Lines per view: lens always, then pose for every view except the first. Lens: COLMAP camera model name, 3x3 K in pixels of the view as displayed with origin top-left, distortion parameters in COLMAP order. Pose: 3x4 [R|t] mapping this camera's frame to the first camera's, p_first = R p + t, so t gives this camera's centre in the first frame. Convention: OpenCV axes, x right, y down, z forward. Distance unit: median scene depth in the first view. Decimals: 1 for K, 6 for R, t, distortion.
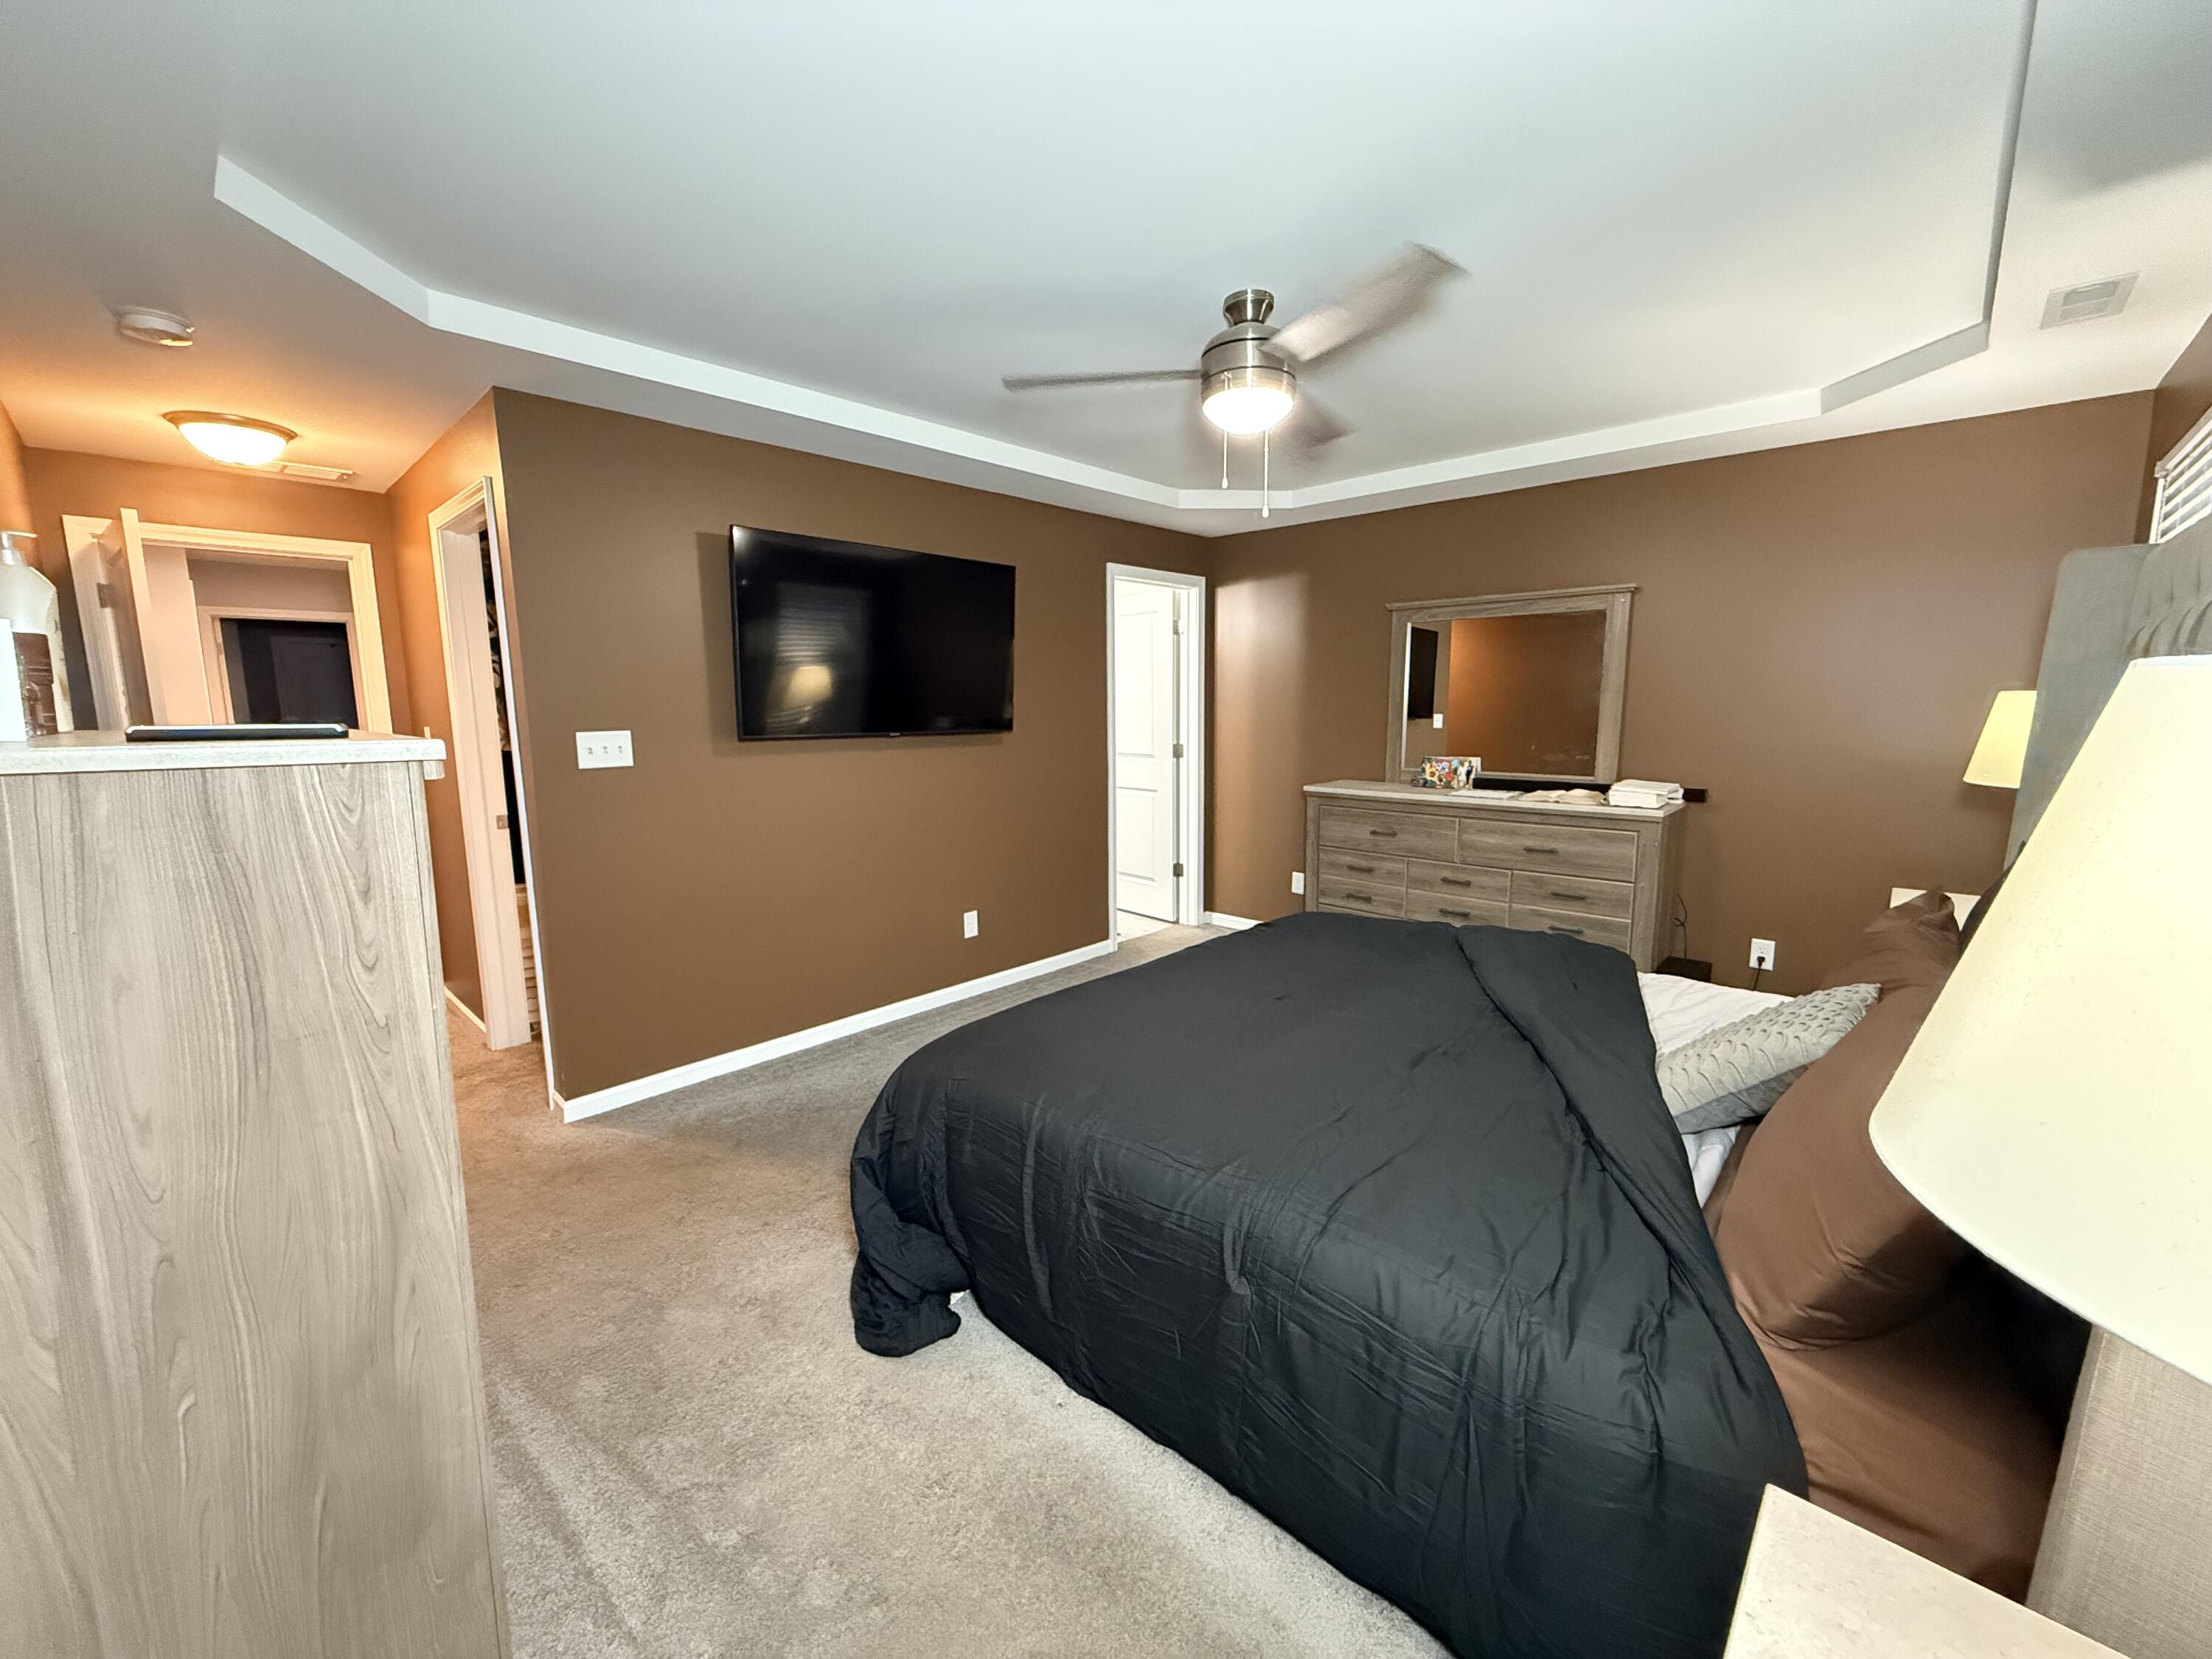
lens RADIAL K [[883.3, 0, 1097.7], [0, 883.3, 826.2], [0, 0, 1]] dist [0.000465, 0.000057]
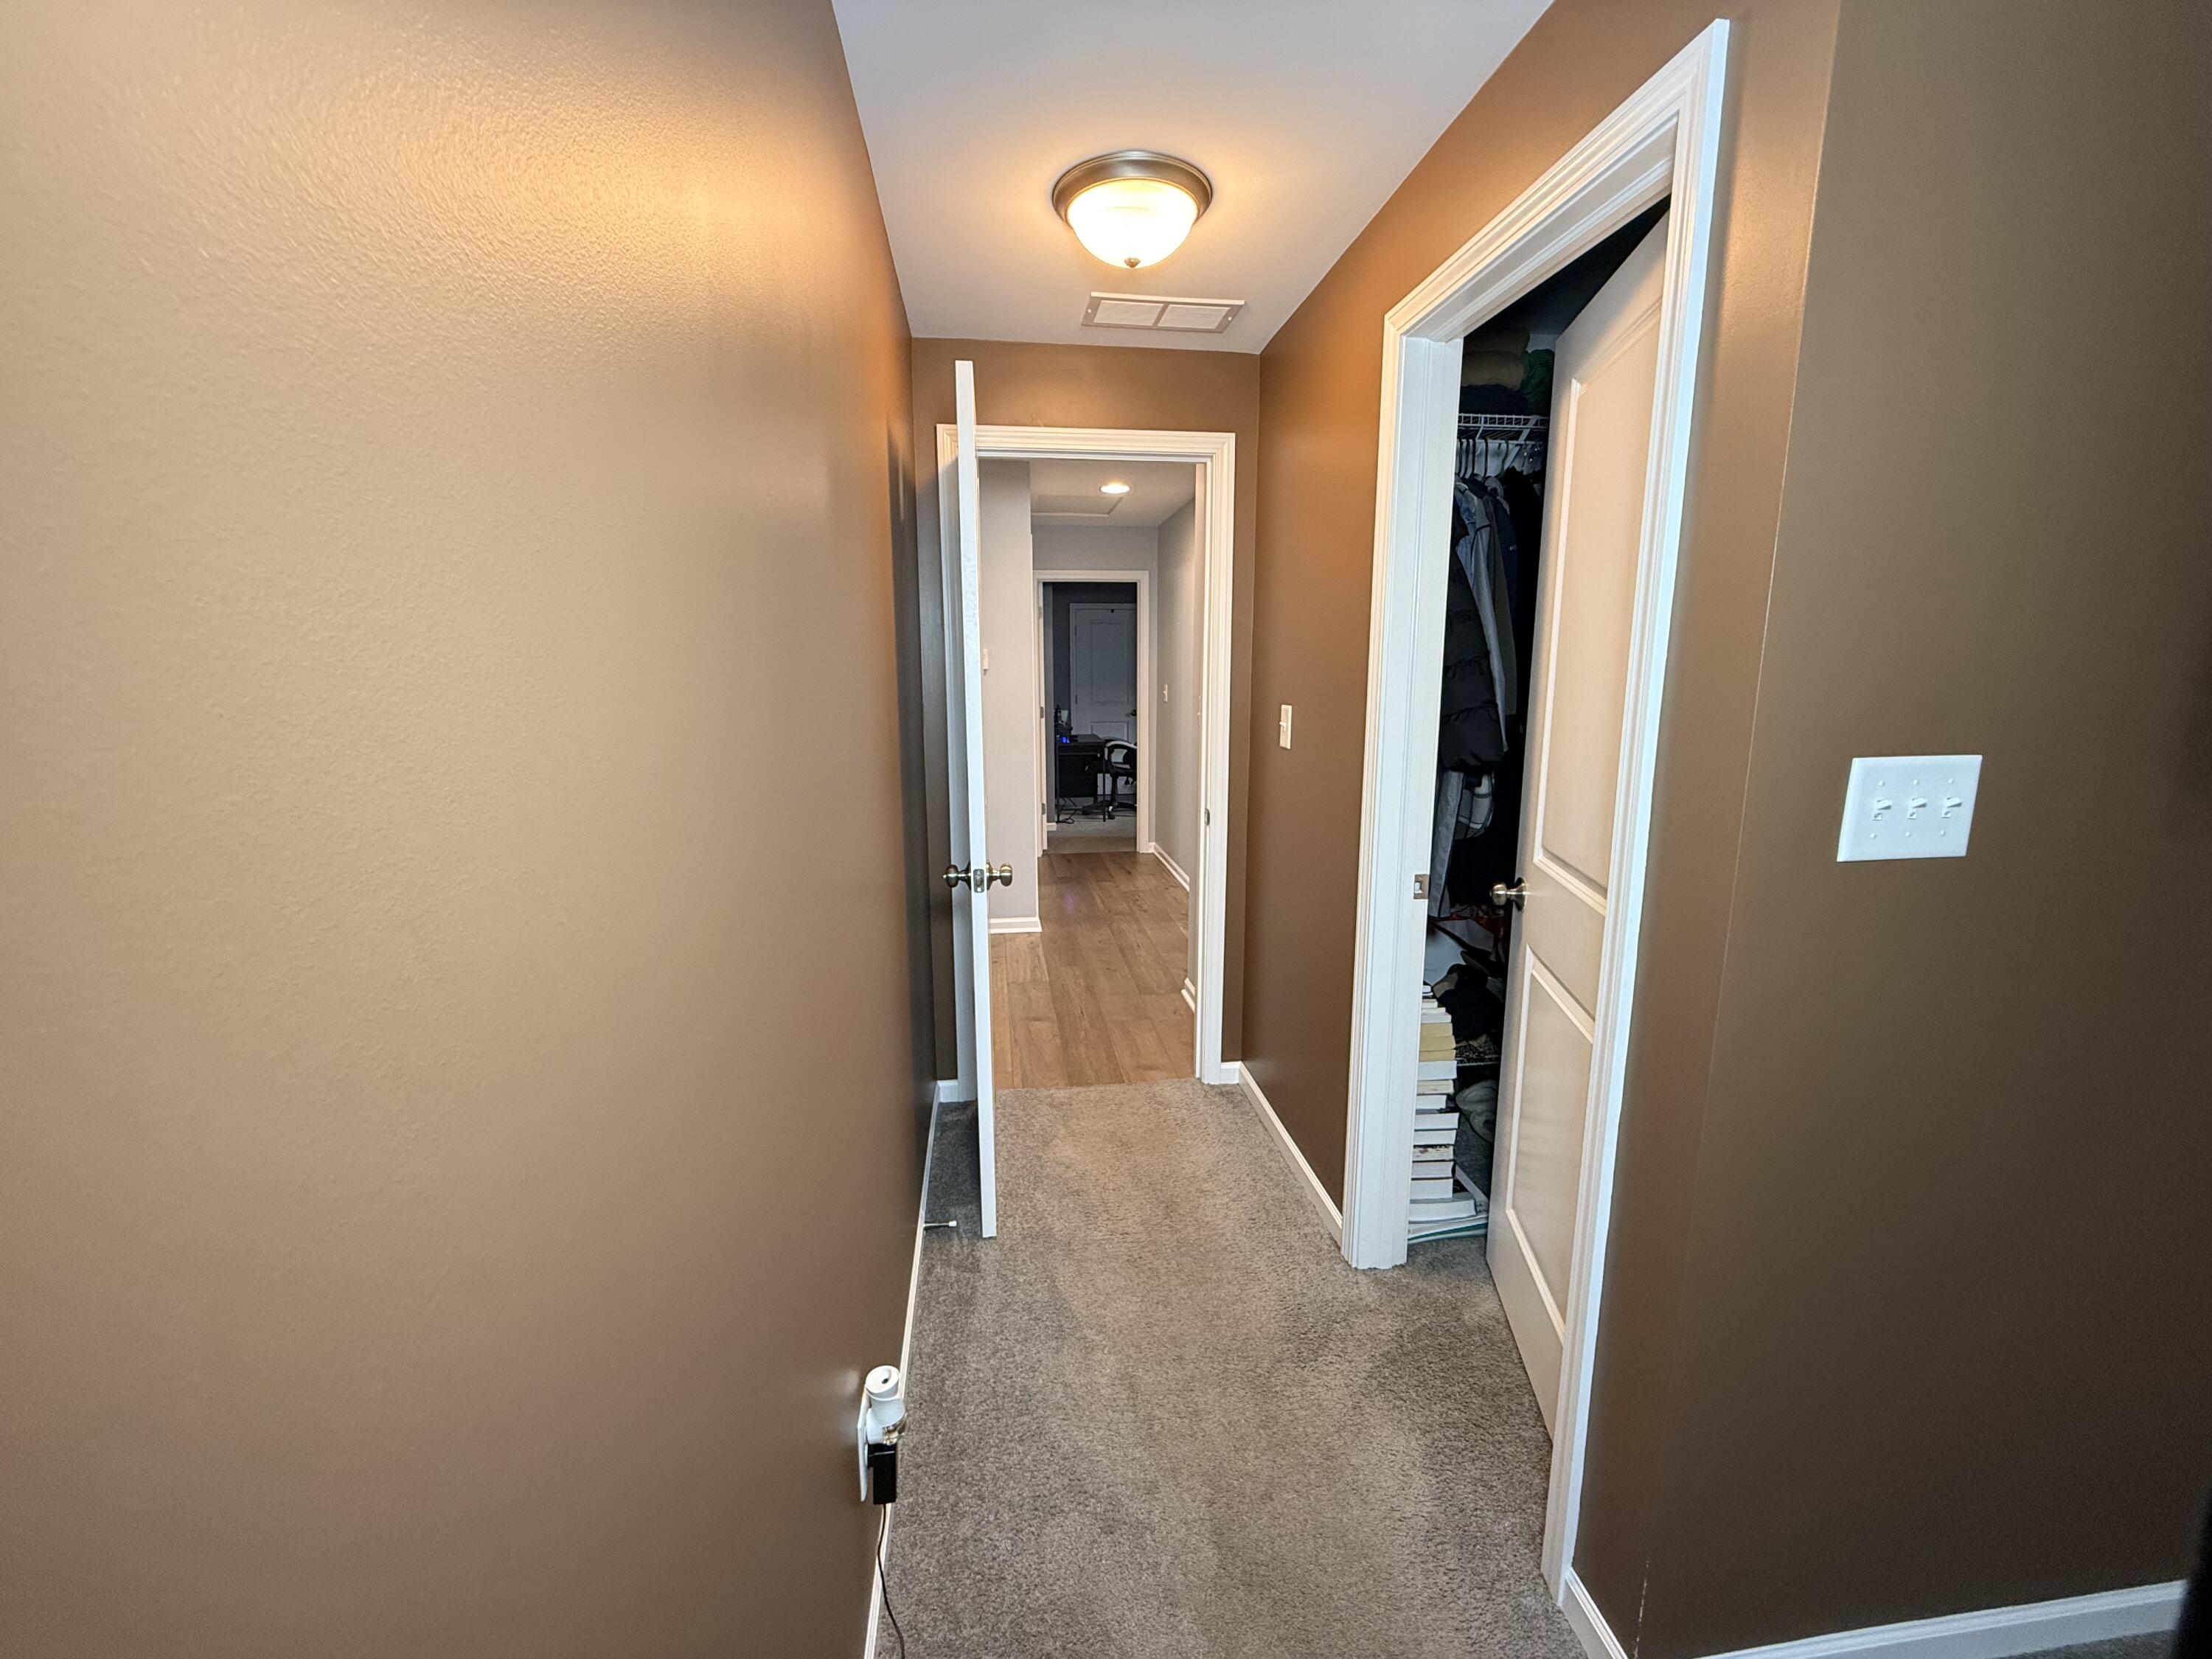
lens RADIAL K [[883.3, 0, 1112.1], [0, 883.3, 823.8], [0, 0, 1]] dist [0.000465, 0.000057]
pose [[0.779909, 0.115692, -0.615108, -0.234519], [-0.092210, 0.993283, 0.069907, -0.030422], [0.619064, 0.002198, 0.785338, 0.214916]]
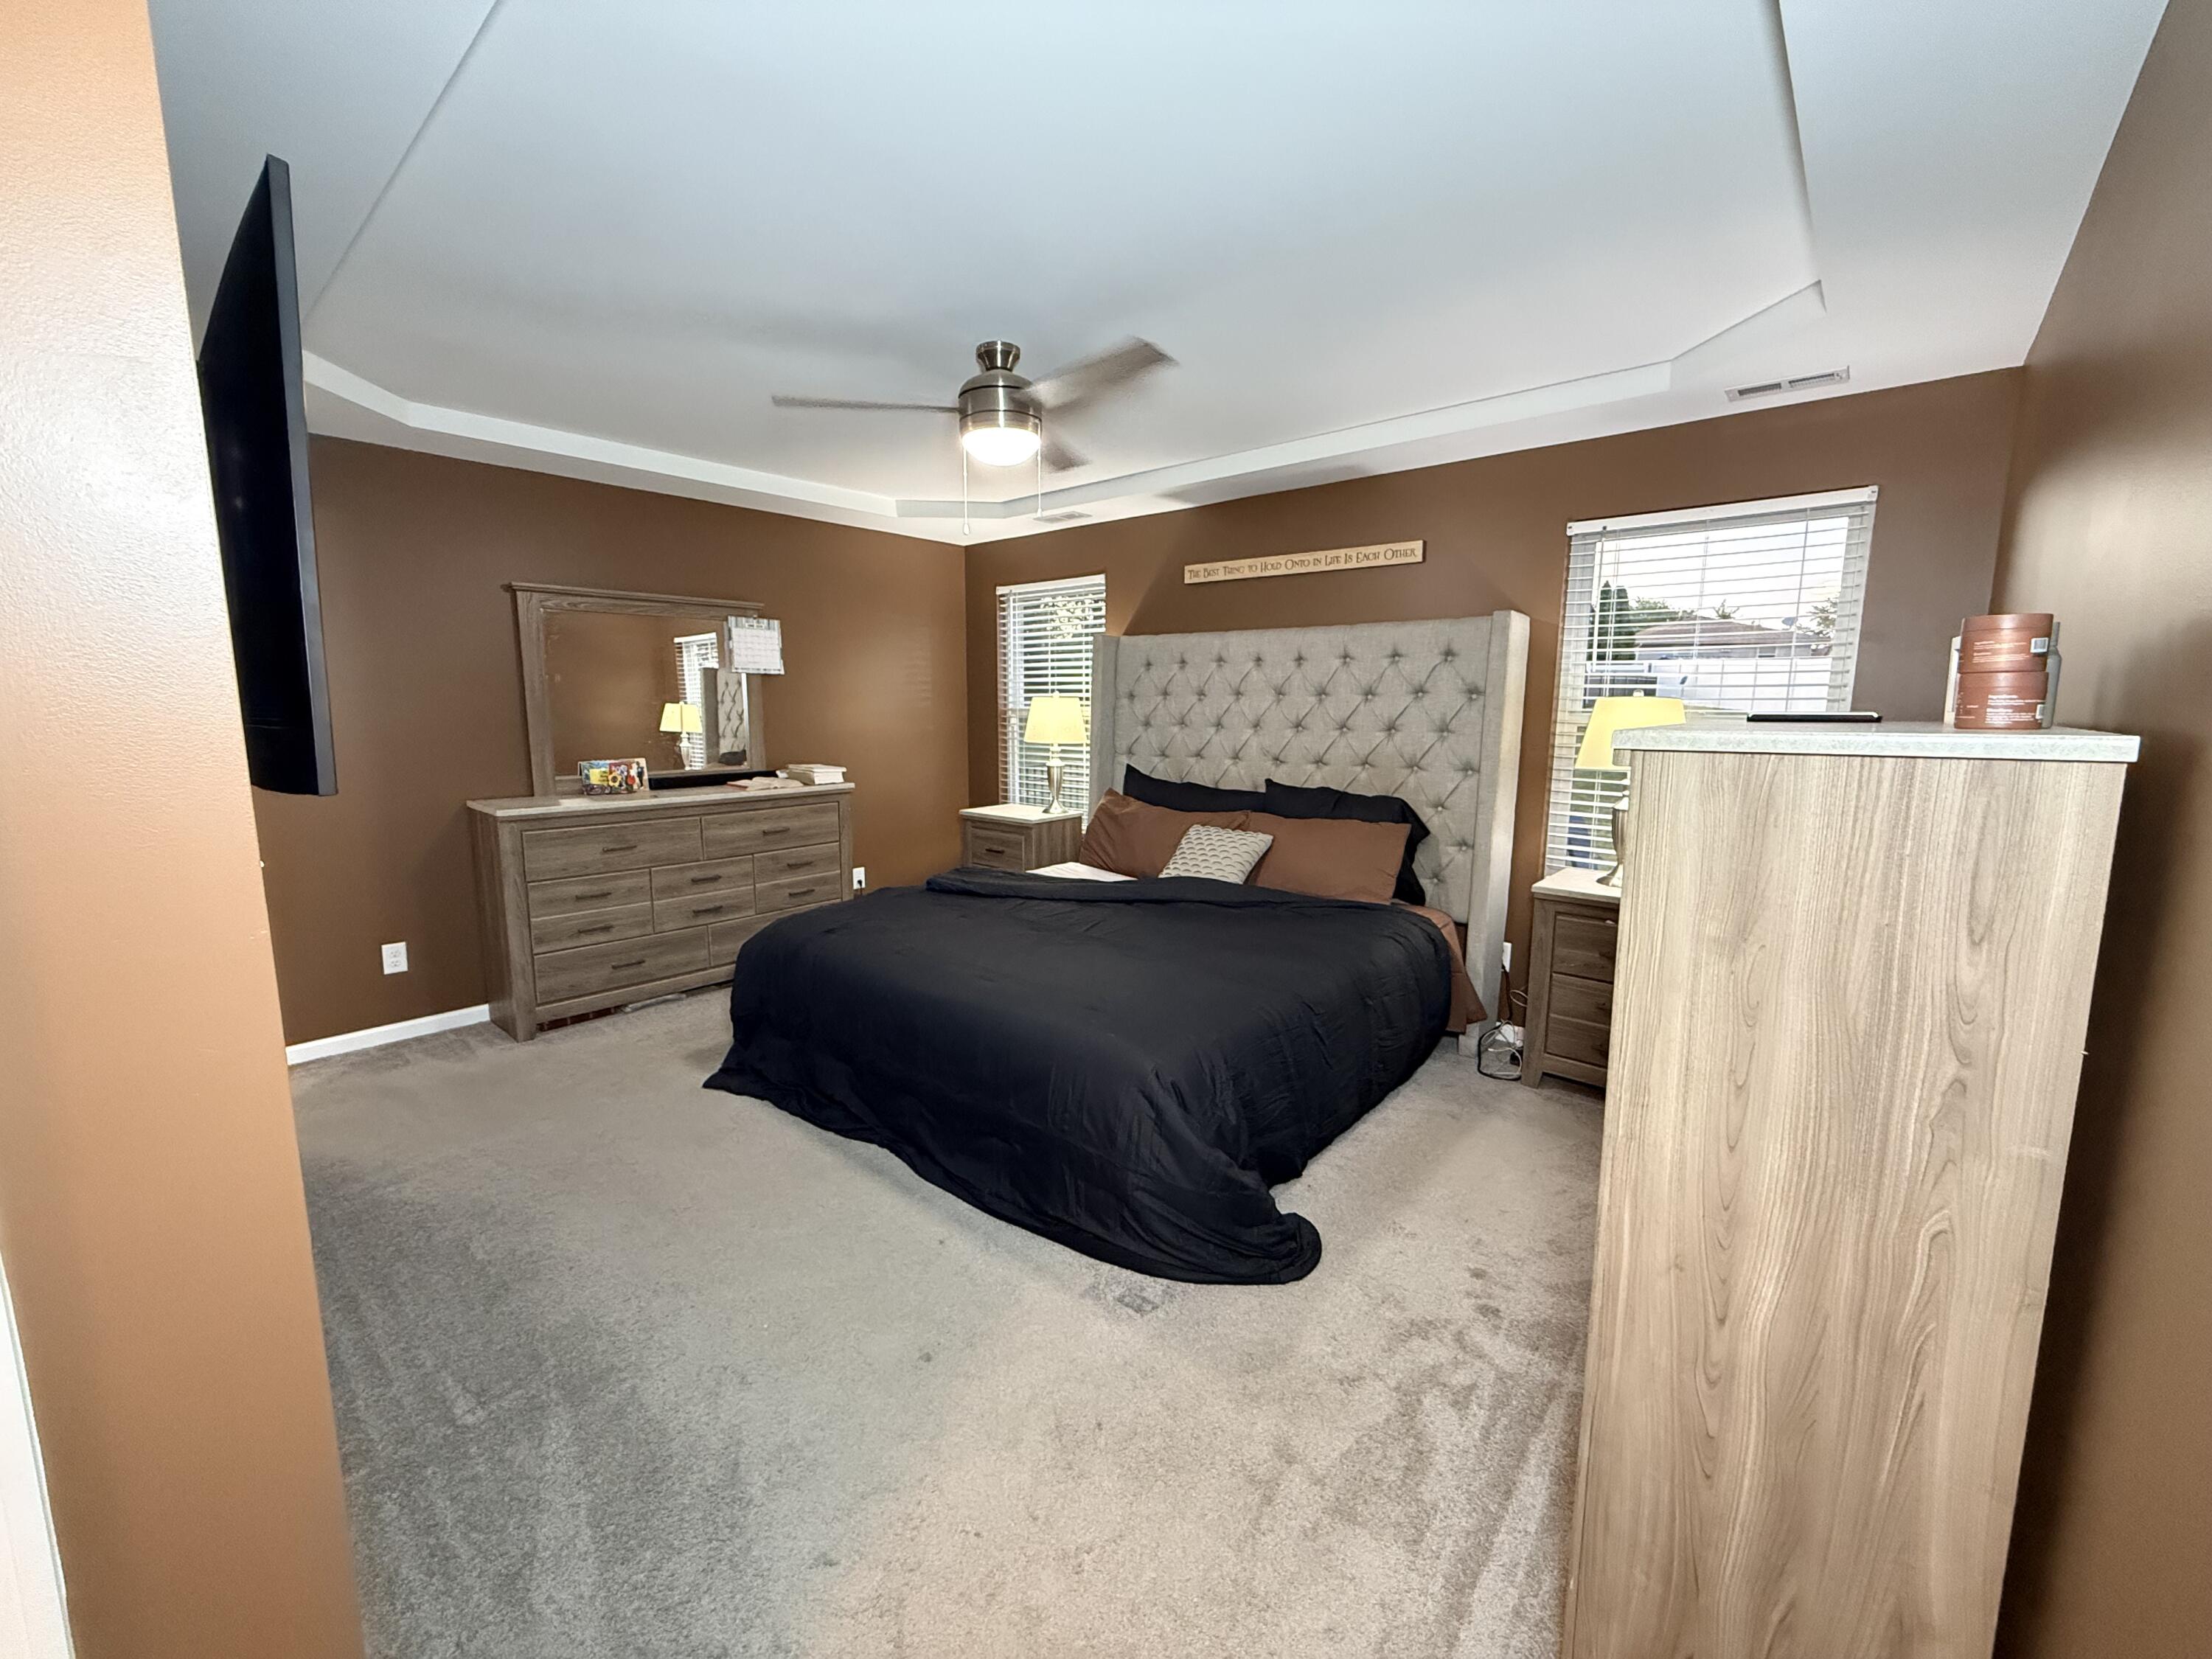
lens RADIAL K [[883.3, 0, 1108.4], [0, 883.3, 824.4], [0, 0, 1]] dist [0.000465, 0.000057]
pose [[-0.055512, -0.129854, 0.989978, -0.645862], [0.136388, 0.981227, 0.136354, -0.077376], [-0.989099, 0.142590, -0.036760, 0.603289]]
